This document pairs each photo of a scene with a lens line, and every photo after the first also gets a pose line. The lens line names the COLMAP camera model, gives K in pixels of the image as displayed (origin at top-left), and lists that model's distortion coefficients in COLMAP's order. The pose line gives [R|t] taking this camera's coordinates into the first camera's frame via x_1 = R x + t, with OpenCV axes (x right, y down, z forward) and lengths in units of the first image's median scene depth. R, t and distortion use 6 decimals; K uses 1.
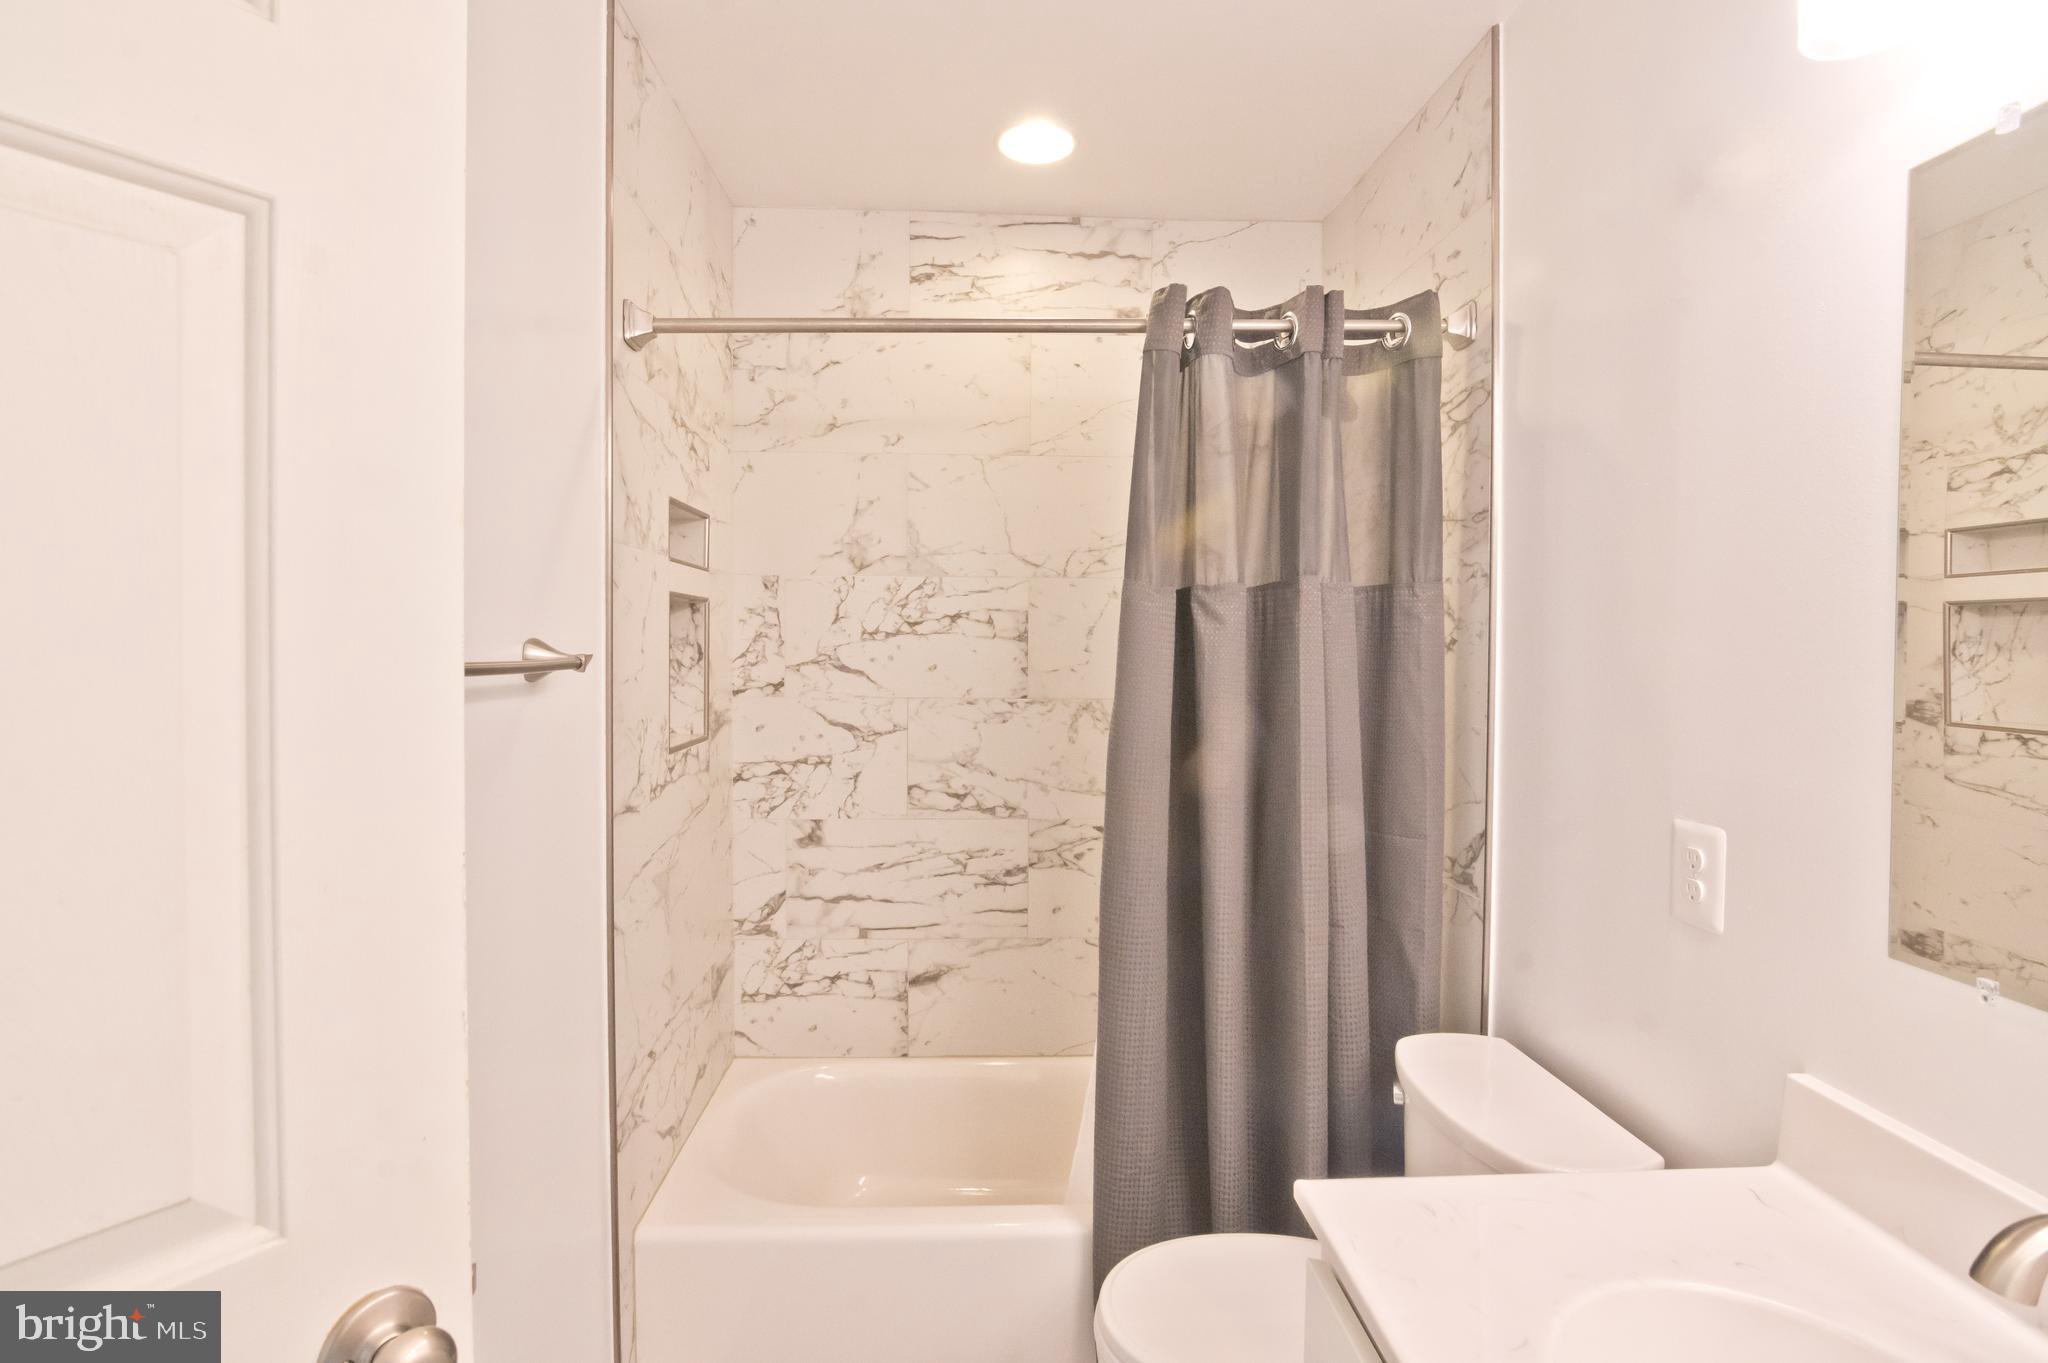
lens RADIAL K [[986.4, 0, 1020.4], [0, 986.4, 665.4], [0, 0, 1]] dist [-0.023300, -0.000762]
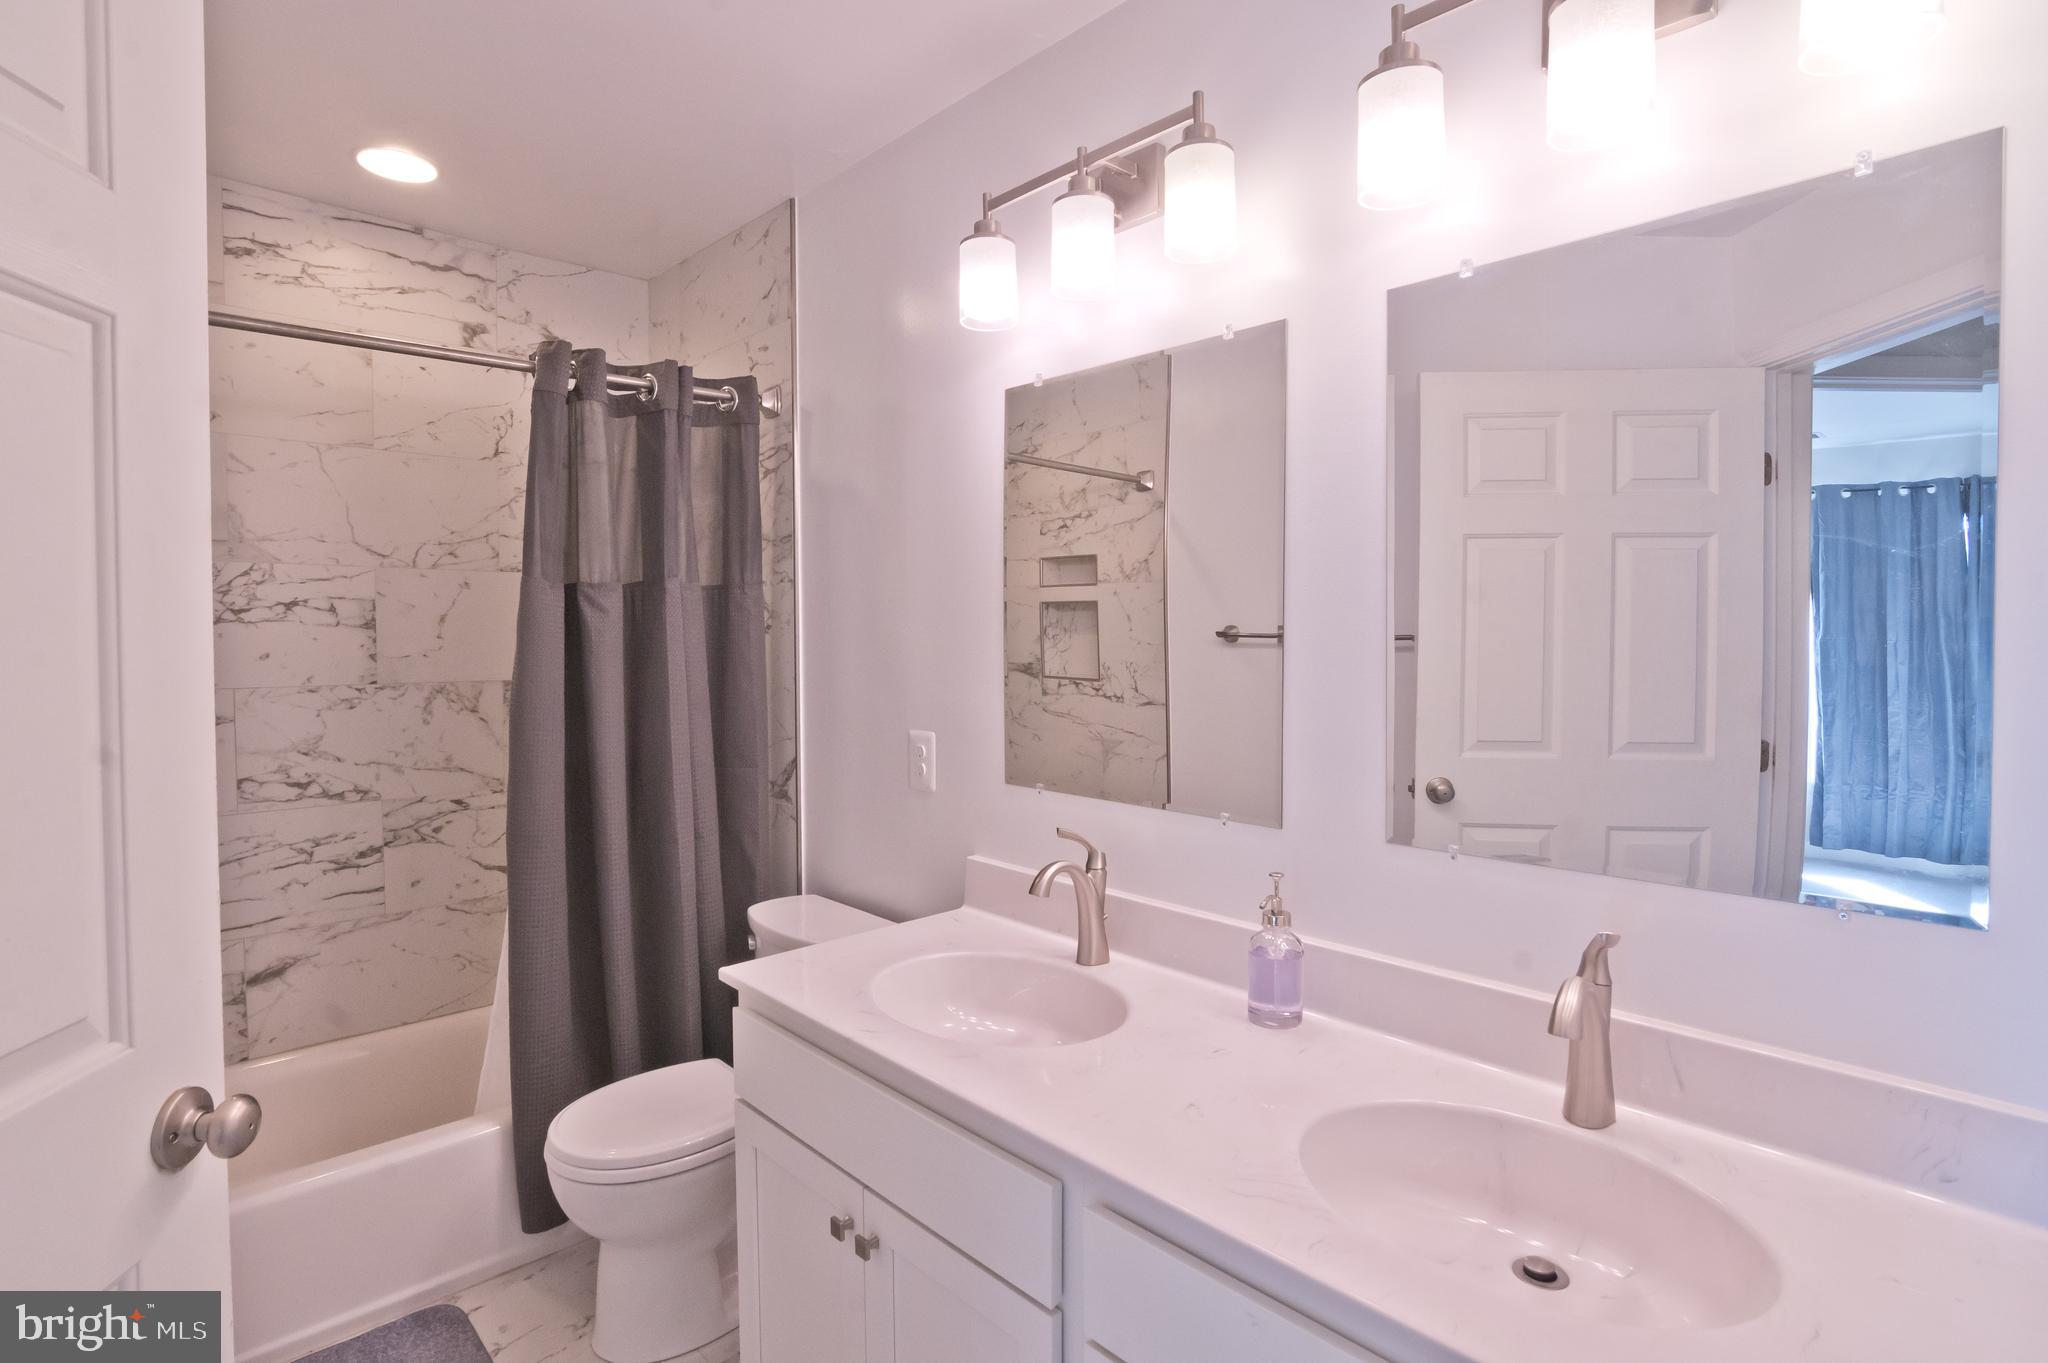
lens RADIAL K [[986.4, 0, 1021.7], [0, 986.4, 672.1], [0, 0, 1]] dist [-0.023300, -0.000762]
pose [[0.748206, -0.032744, 0.662658, -0.190496], [0.020167, 0.999442, 0.026615, 0.008327], [-0.663160, -0.006550, 0.748449, -0.248838]]
